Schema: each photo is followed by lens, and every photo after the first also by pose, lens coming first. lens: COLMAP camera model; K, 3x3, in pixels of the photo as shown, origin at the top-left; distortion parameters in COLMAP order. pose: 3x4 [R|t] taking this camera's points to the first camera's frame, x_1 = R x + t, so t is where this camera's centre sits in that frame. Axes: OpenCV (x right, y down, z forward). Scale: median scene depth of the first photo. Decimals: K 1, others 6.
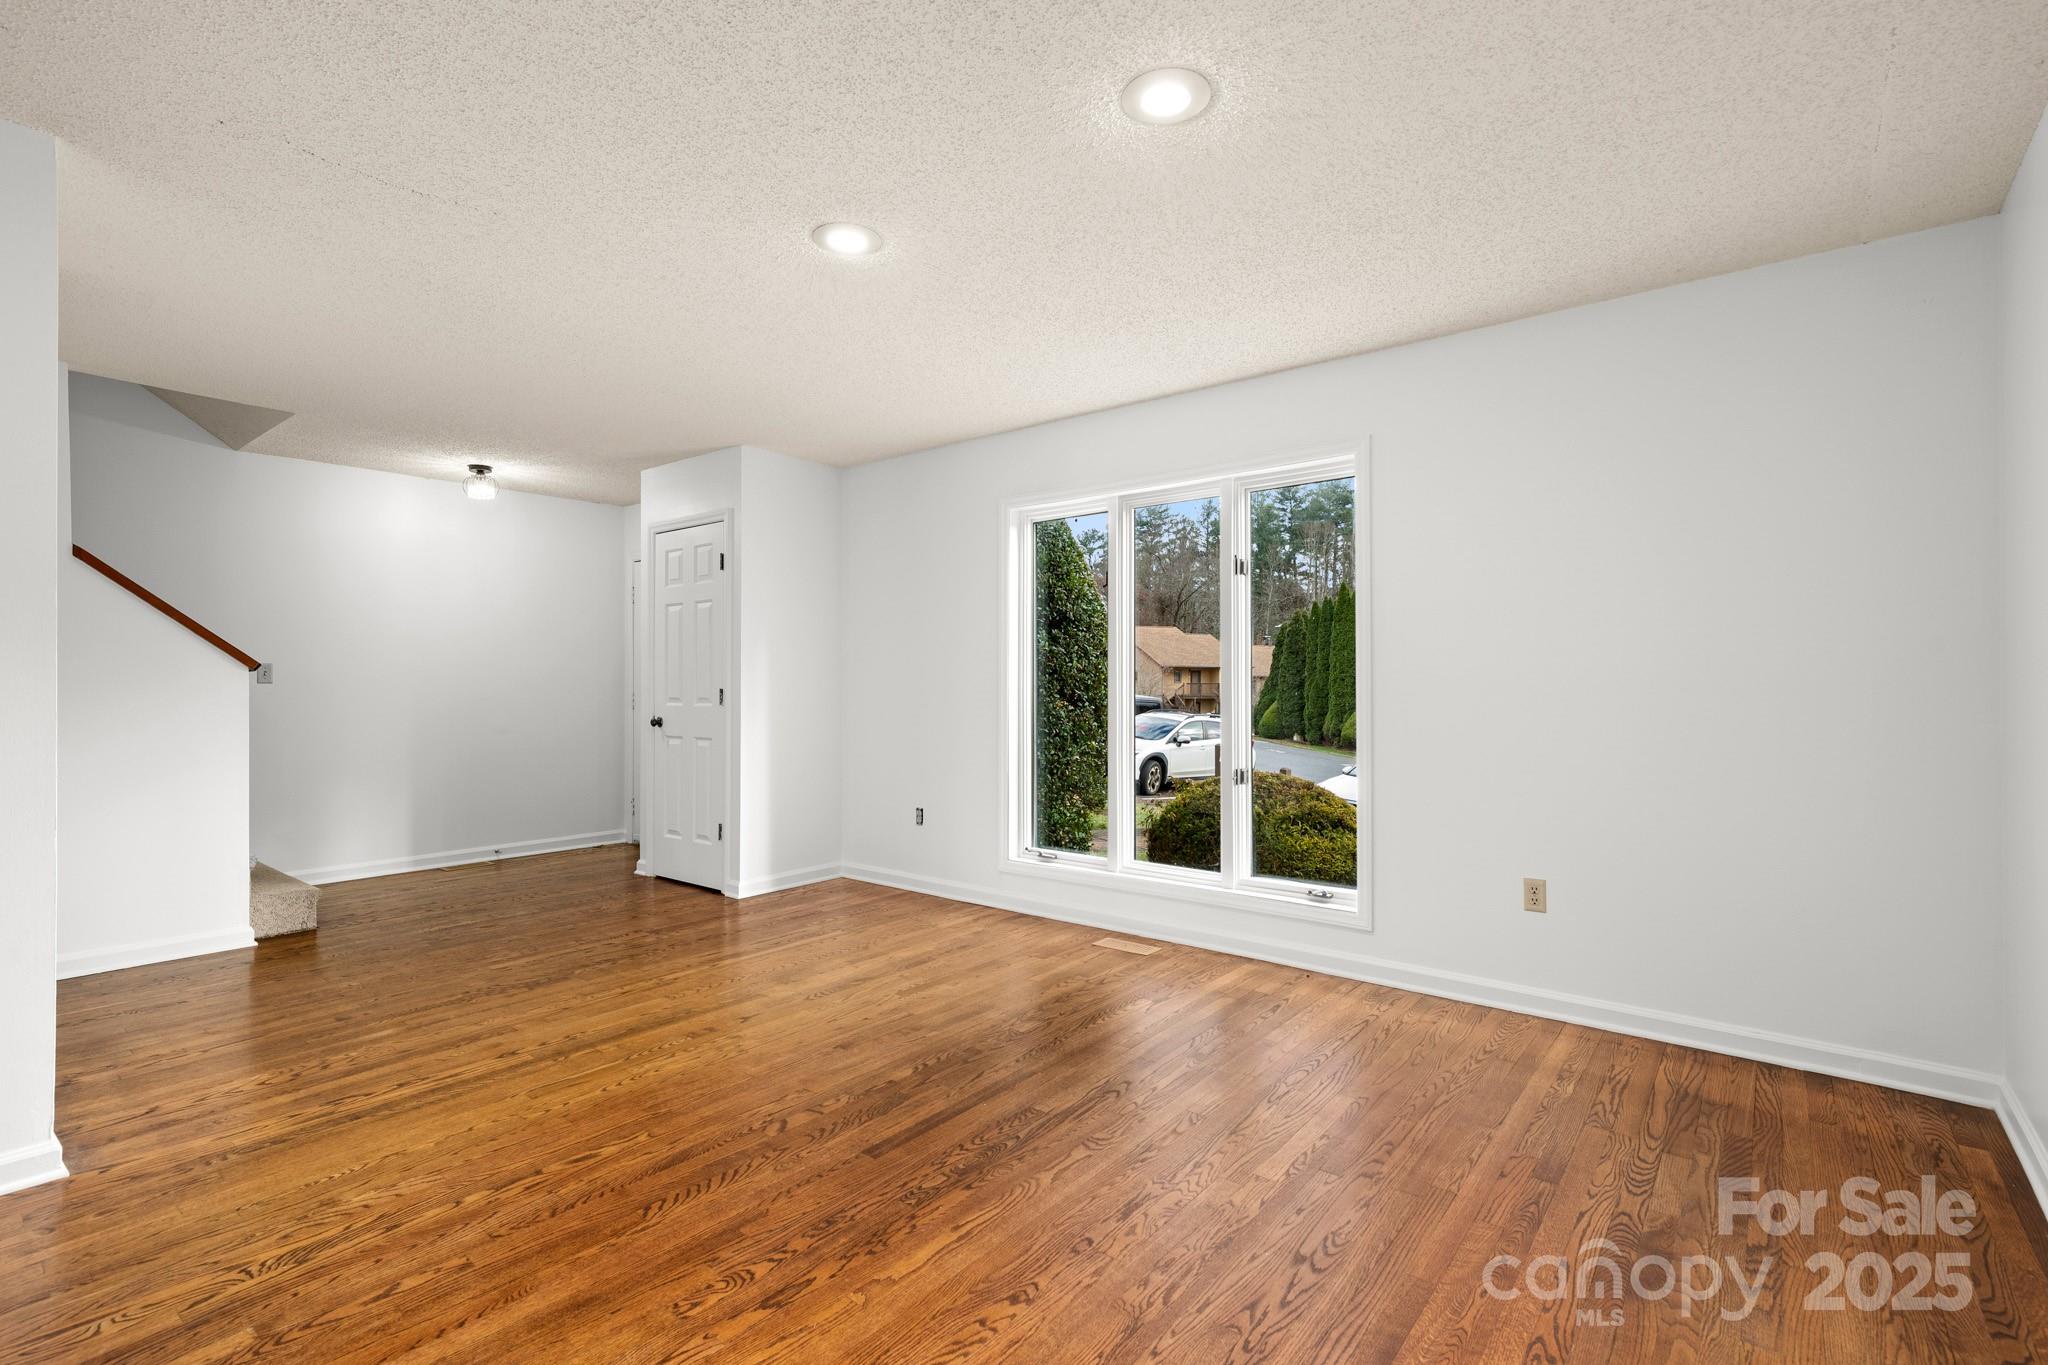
lens RADIAL K [[914.4, 0, 1024.0], [0, 914.4, 682.5], [0, 0, 1]] dist [-0.000137, 0.000028]
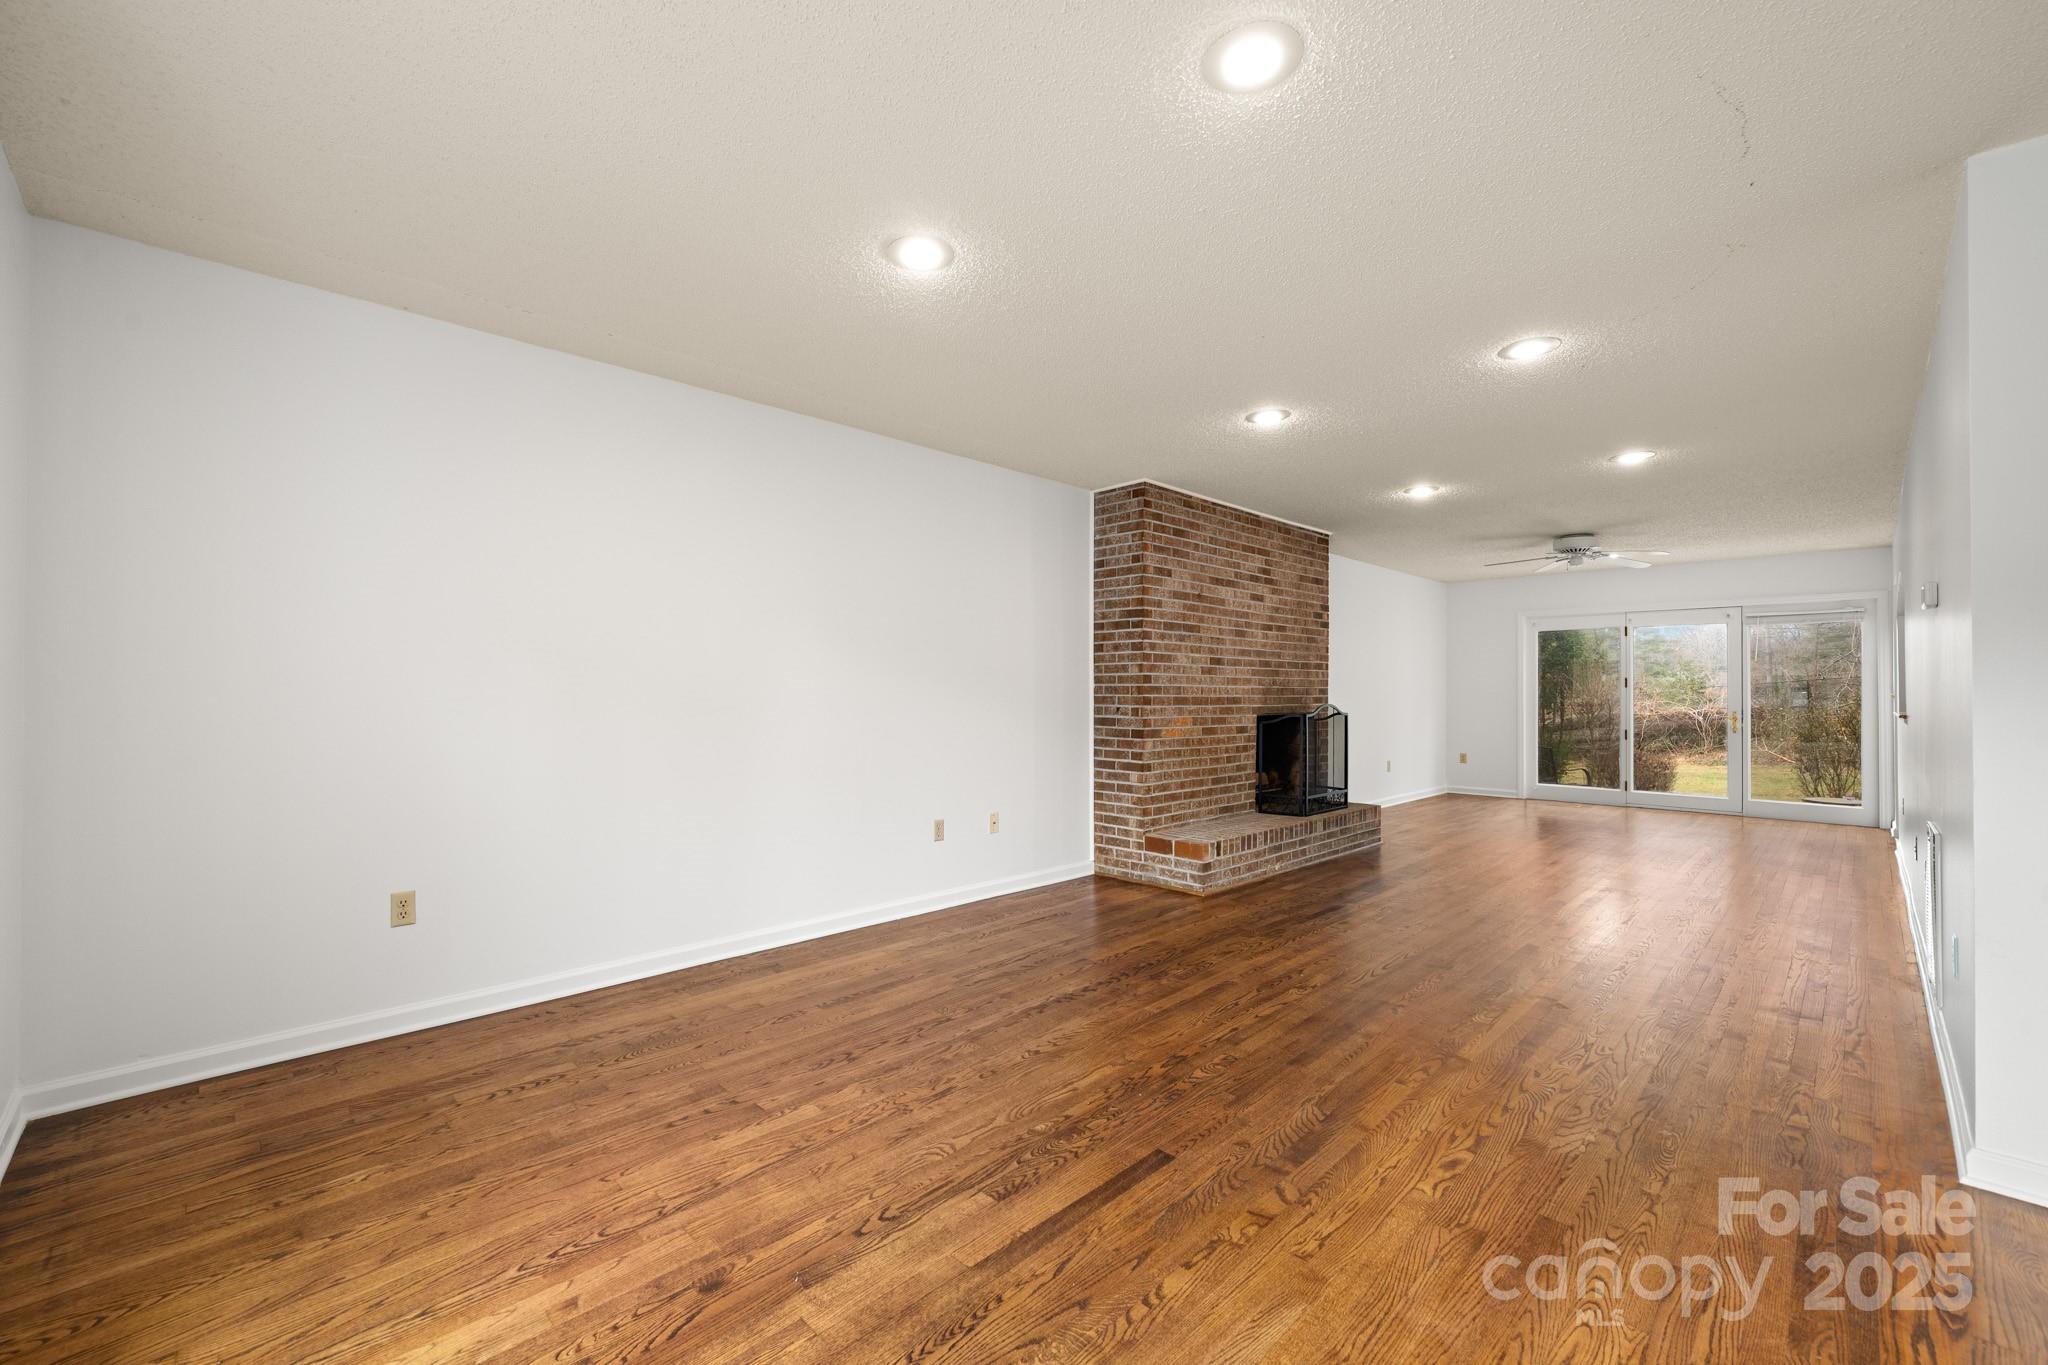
lens RADIAL K [[831.2, 0, 992.3], [0, 831.2, 683.3], [0, 0, 1]] dist [0.000280, 0.000265]
pose [[-0.992690, -0.001647, 0.120683, -0.081948], [-0.003069, 0.999928, -0.011601, 0.001284], [-0.120655, -0.011887, -0.992623, 1.832534]]
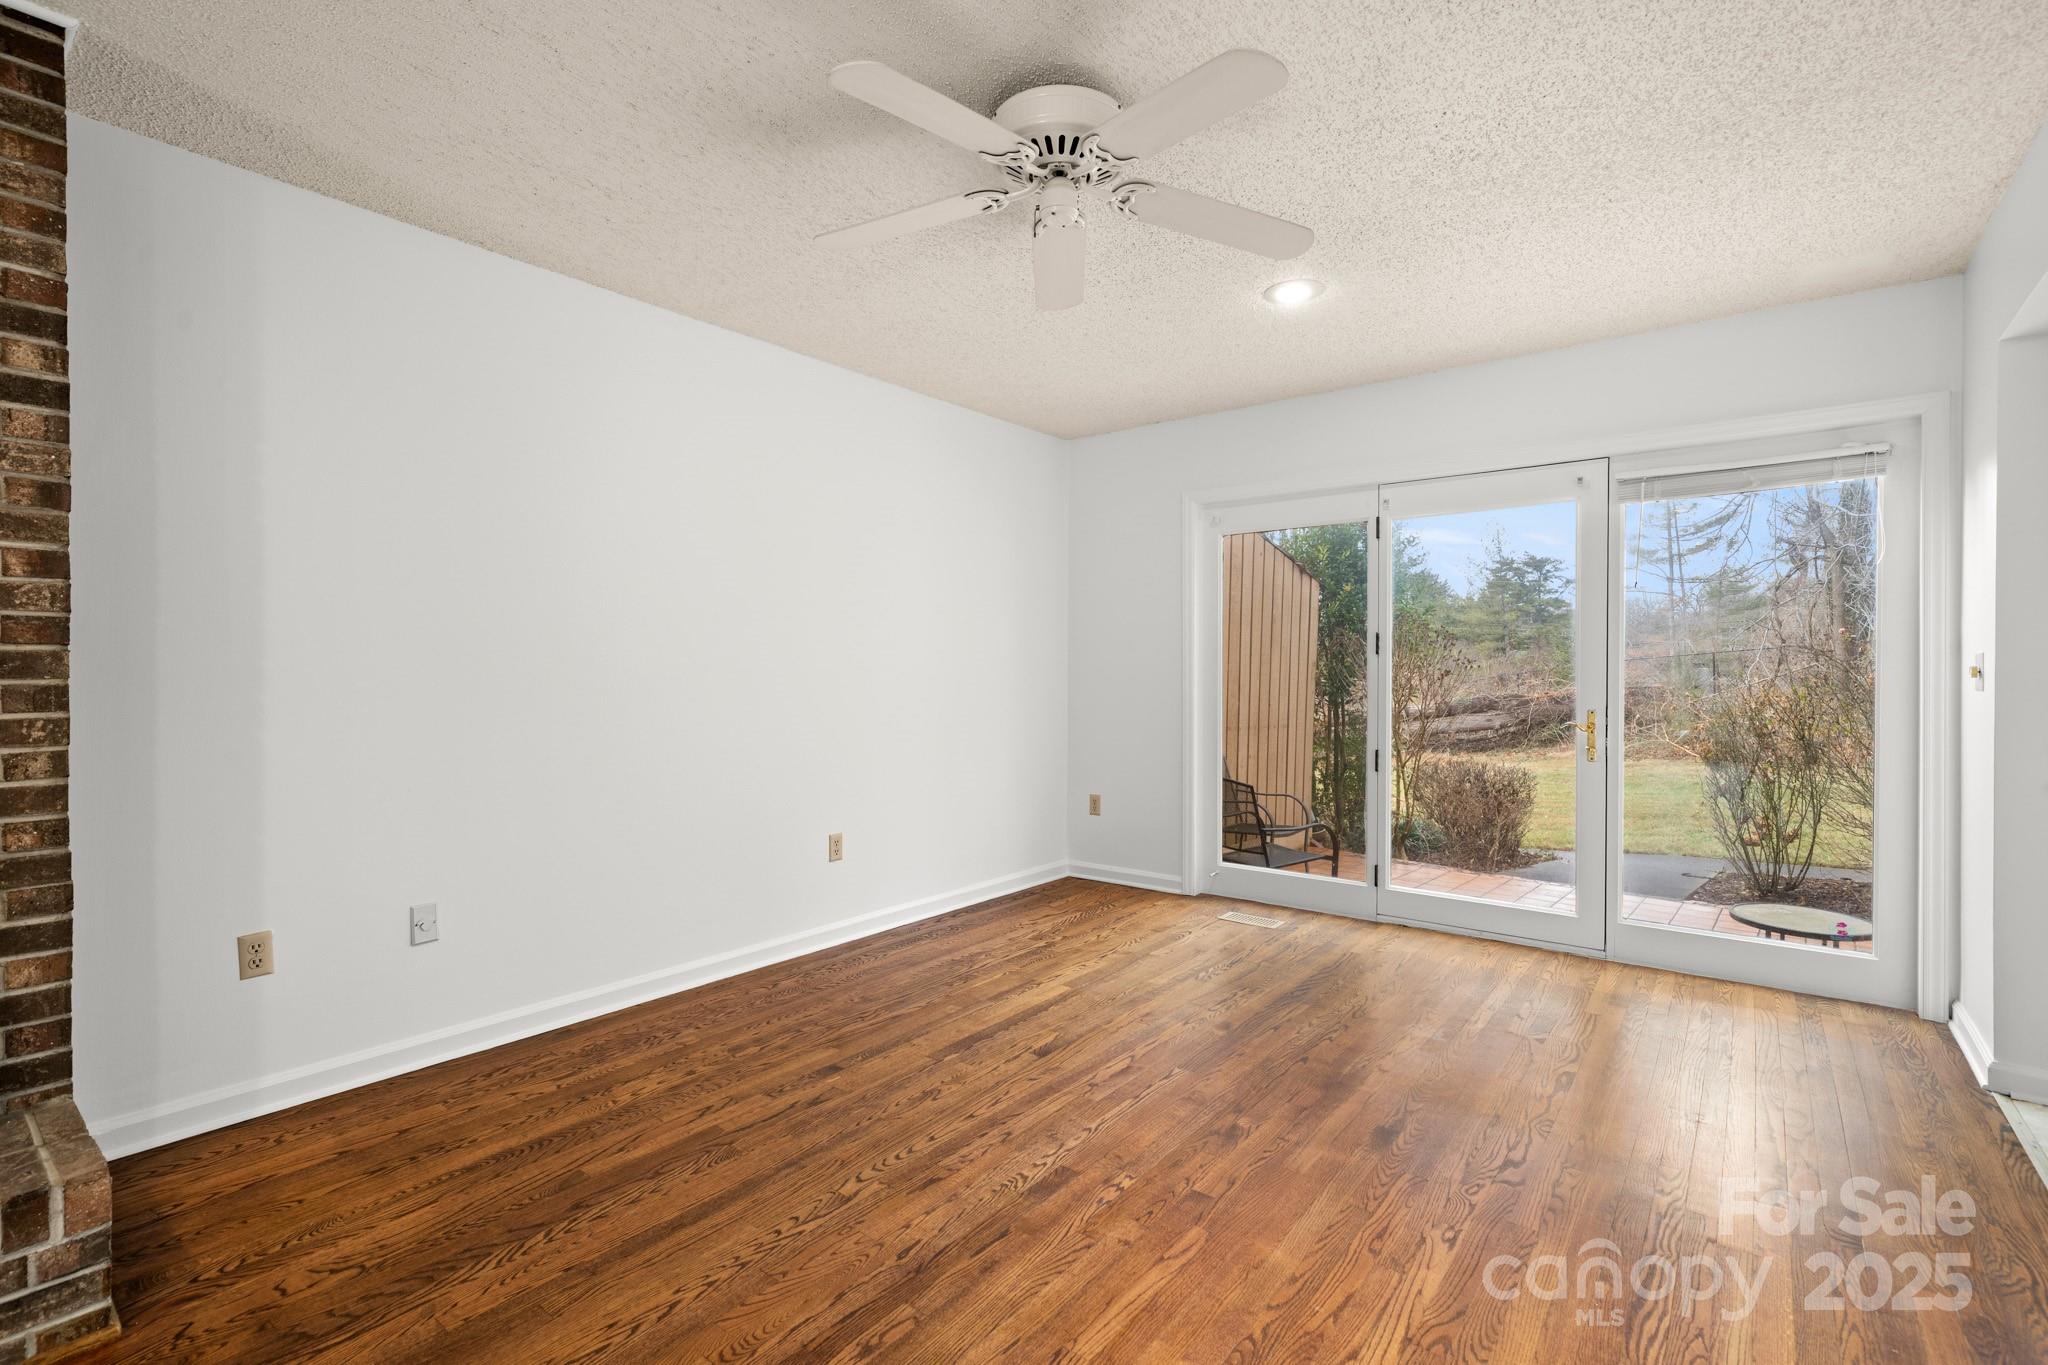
lens RADIAL K [[914.4, 0, 1024.0], [0, 914.4, 682.5], [0, 0, 1]] dist [-0.000137, 0.000028]
pose [[-0.999911, 0.003111, -0.012981, -1.616838], [0.002979, 0.999944, 0.010154, 0.002827], [0.013012, 0.010115, -0.999864, -0.253788]]
